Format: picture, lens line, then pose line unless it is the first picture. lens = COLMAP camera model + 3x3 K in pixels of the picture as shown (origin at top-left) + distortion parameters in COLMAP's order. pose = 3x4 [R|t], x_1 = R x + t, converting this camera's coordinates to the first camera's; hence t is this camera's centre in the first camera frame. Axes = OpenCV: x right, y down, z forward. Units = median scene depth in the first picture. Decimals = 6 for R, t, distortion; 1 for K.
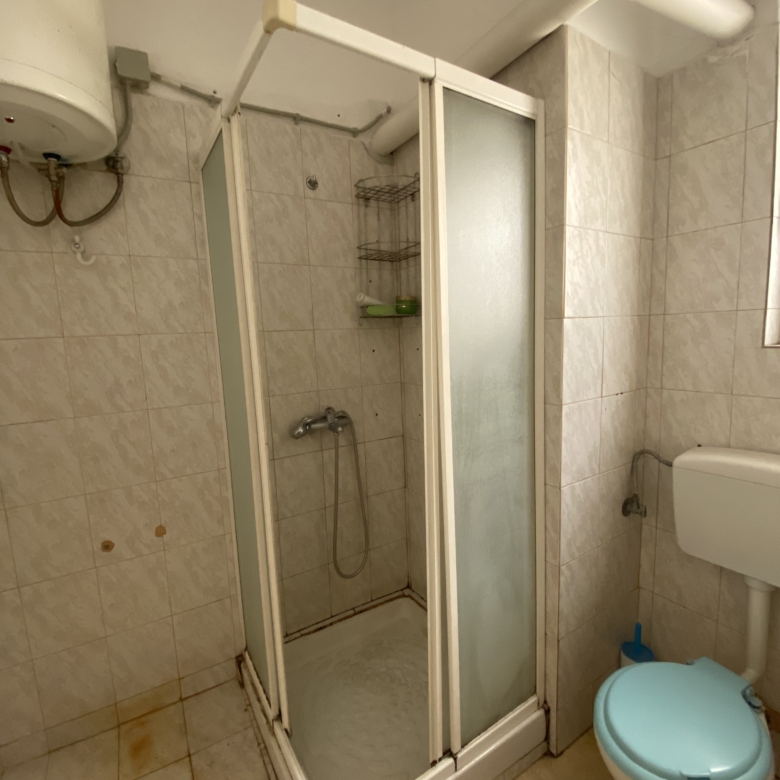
lens RADIAL K [[424.4, 0, 385.2], [0, 424.4, 389.0], [0, 0, 1]] dist [0.032375, -0.026871]
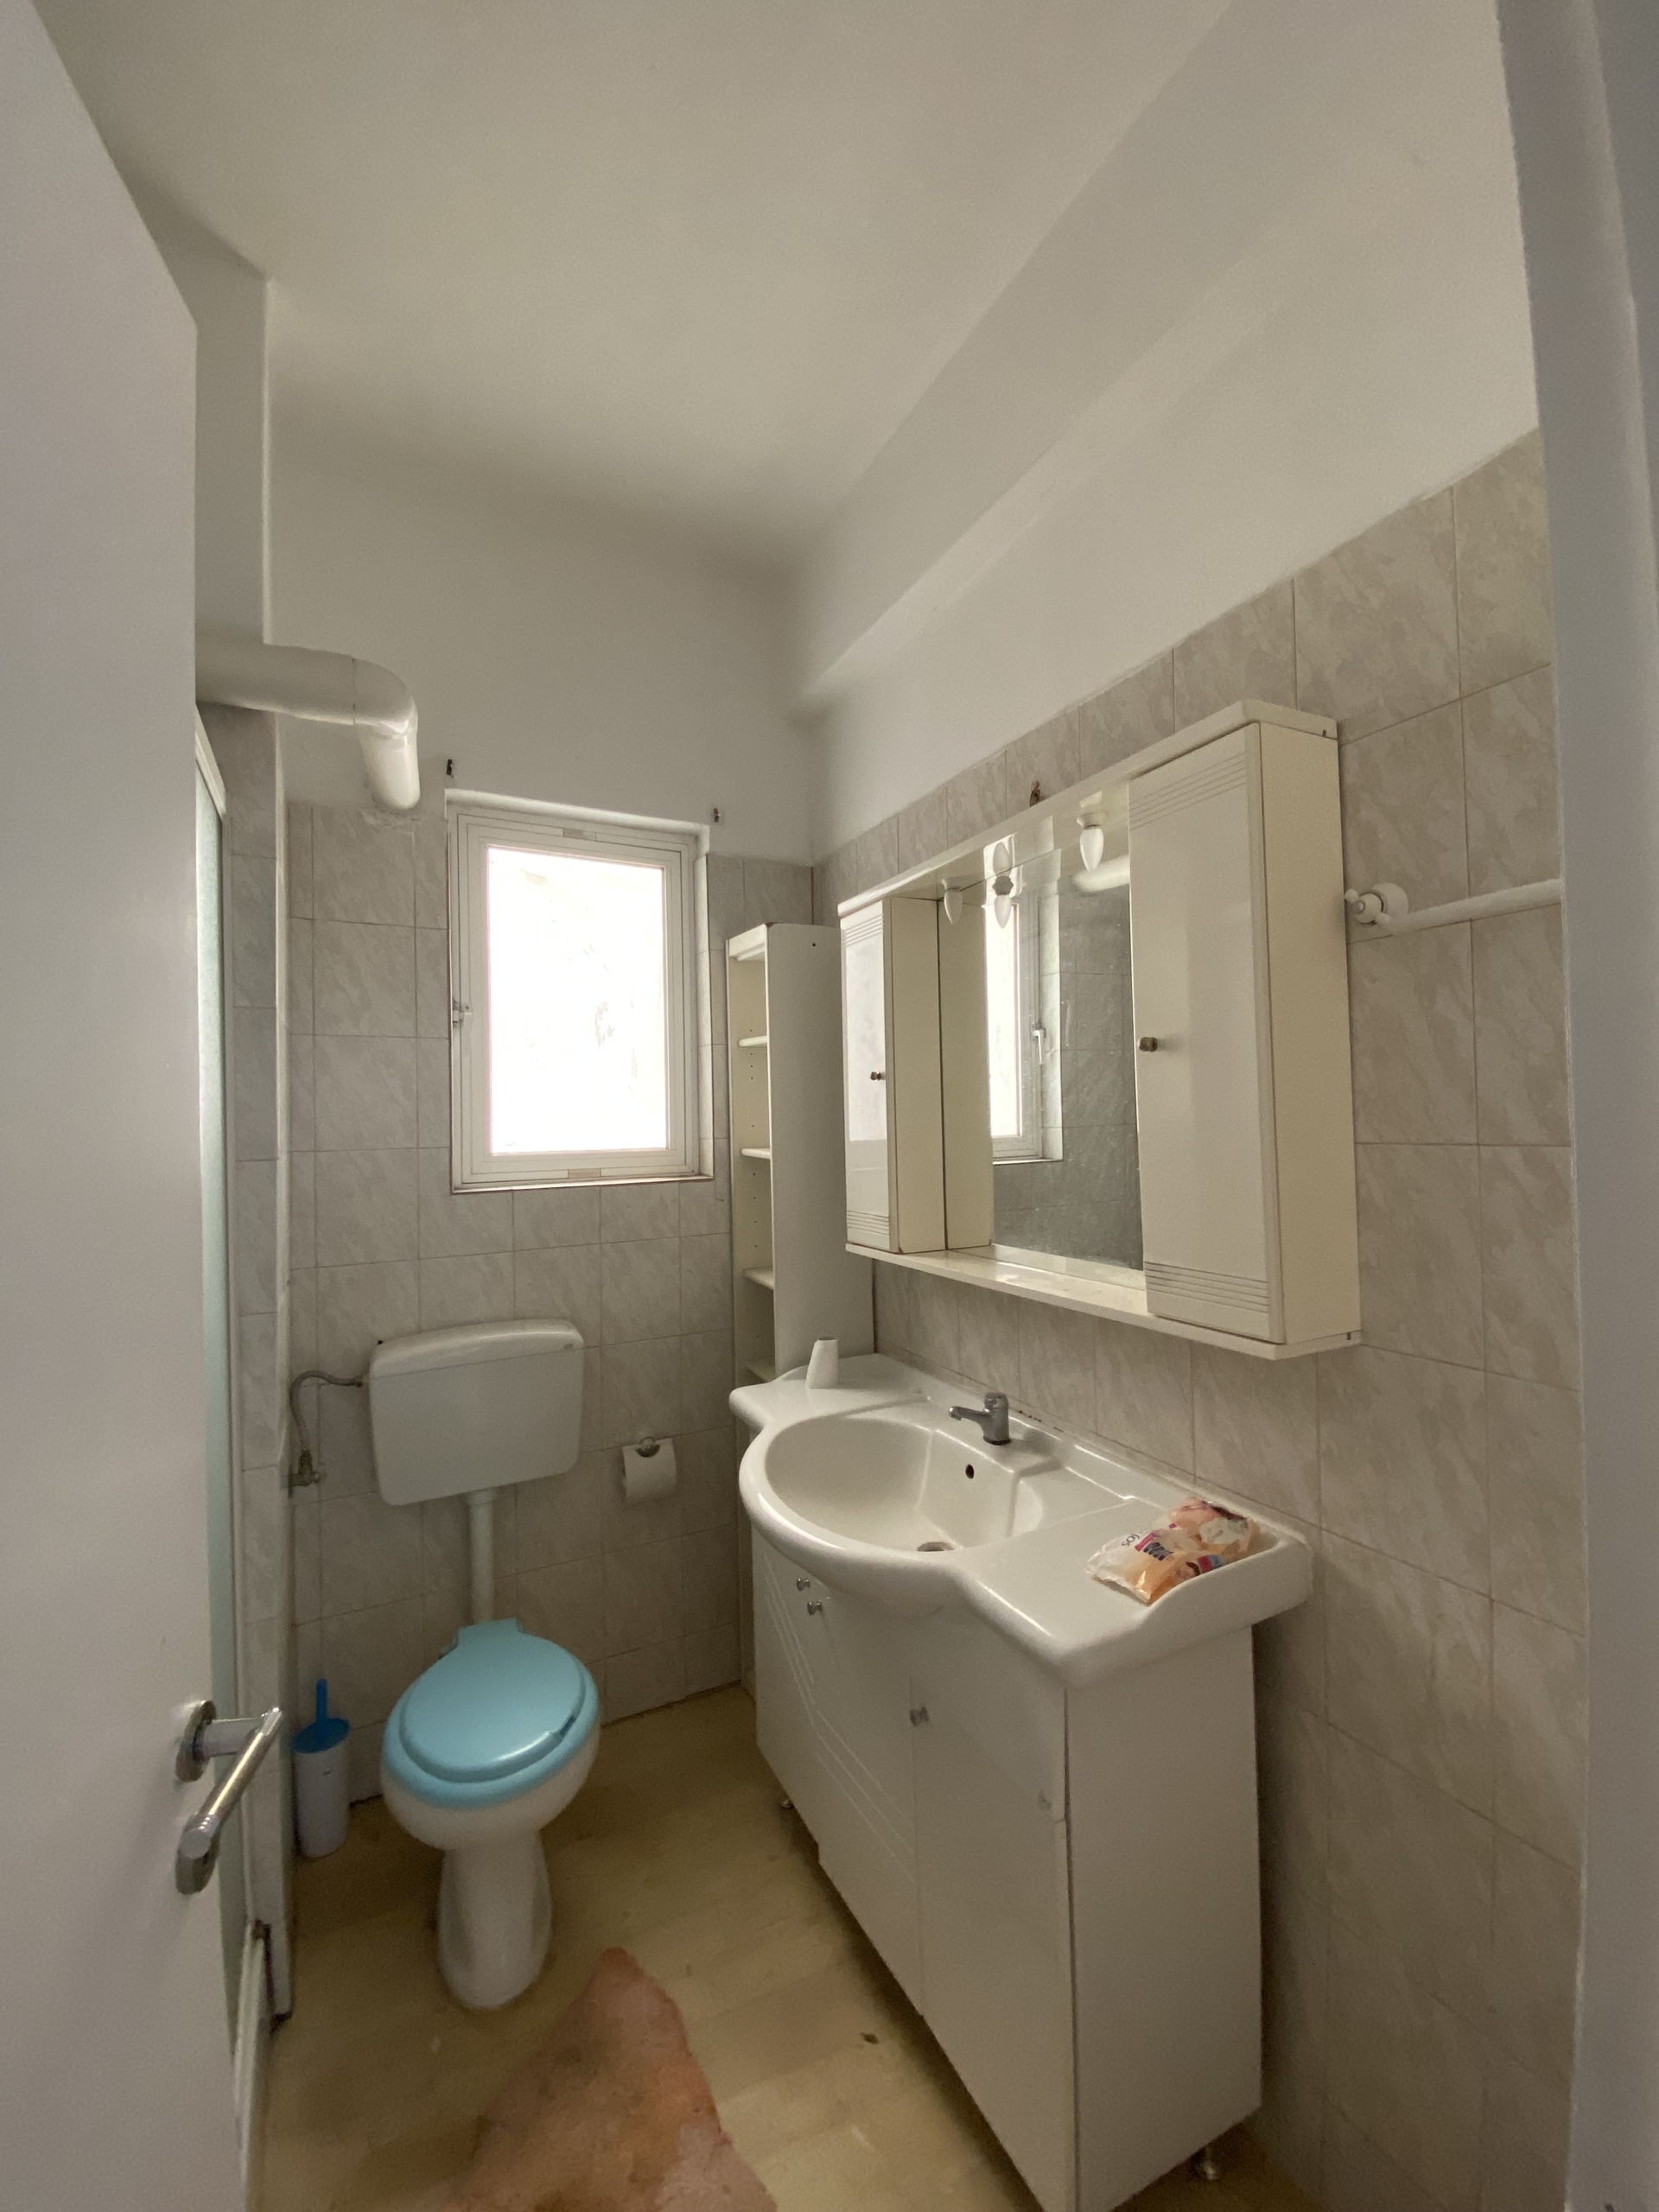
lens RADIAL K [[900.5, 0, 822.7], [0, 900.5, 1100.3], [0, 0, 1]] dist [0.020007, -0.021508]
pose [[0.090529, 0.060067, 0.994081, -0.692524], [0.143858, 0.986922, -0.072735, -0.044247], [-0.985449, 0.149591, 0.080703, 0.136985]]
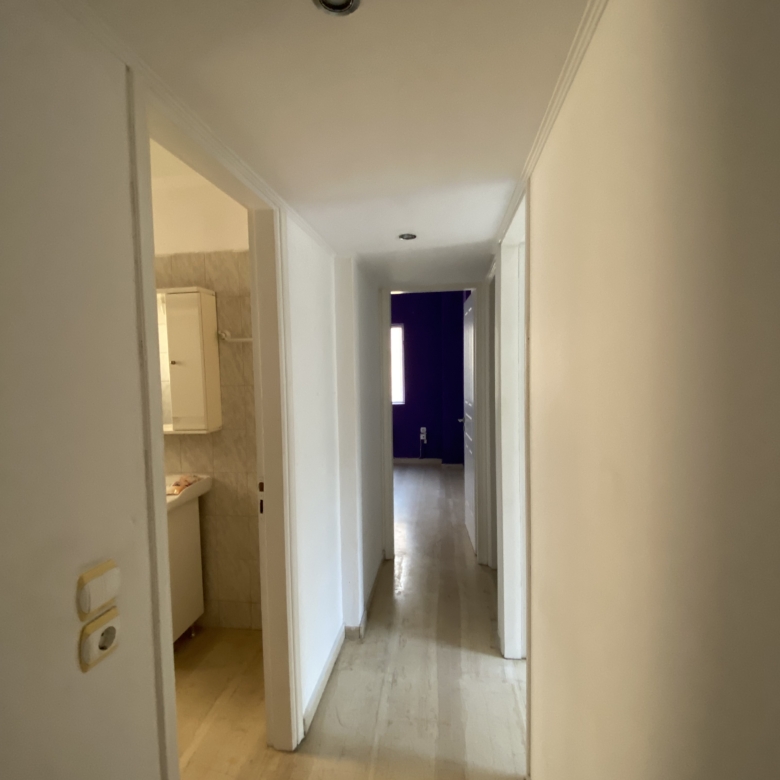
lens RADIAL K [[417.6, 0, 390.0], [0, 417.6, 390.0], [0, 0, 1]] dist [0.069064, -0.058913]
pose [[-0.768305, 0.025403, 0.639580, -1.623611], [0.134454, 0.983324, 0.122460, -0.108087], [-0.625804, 0.180081, -0.758908, 0.705242]]
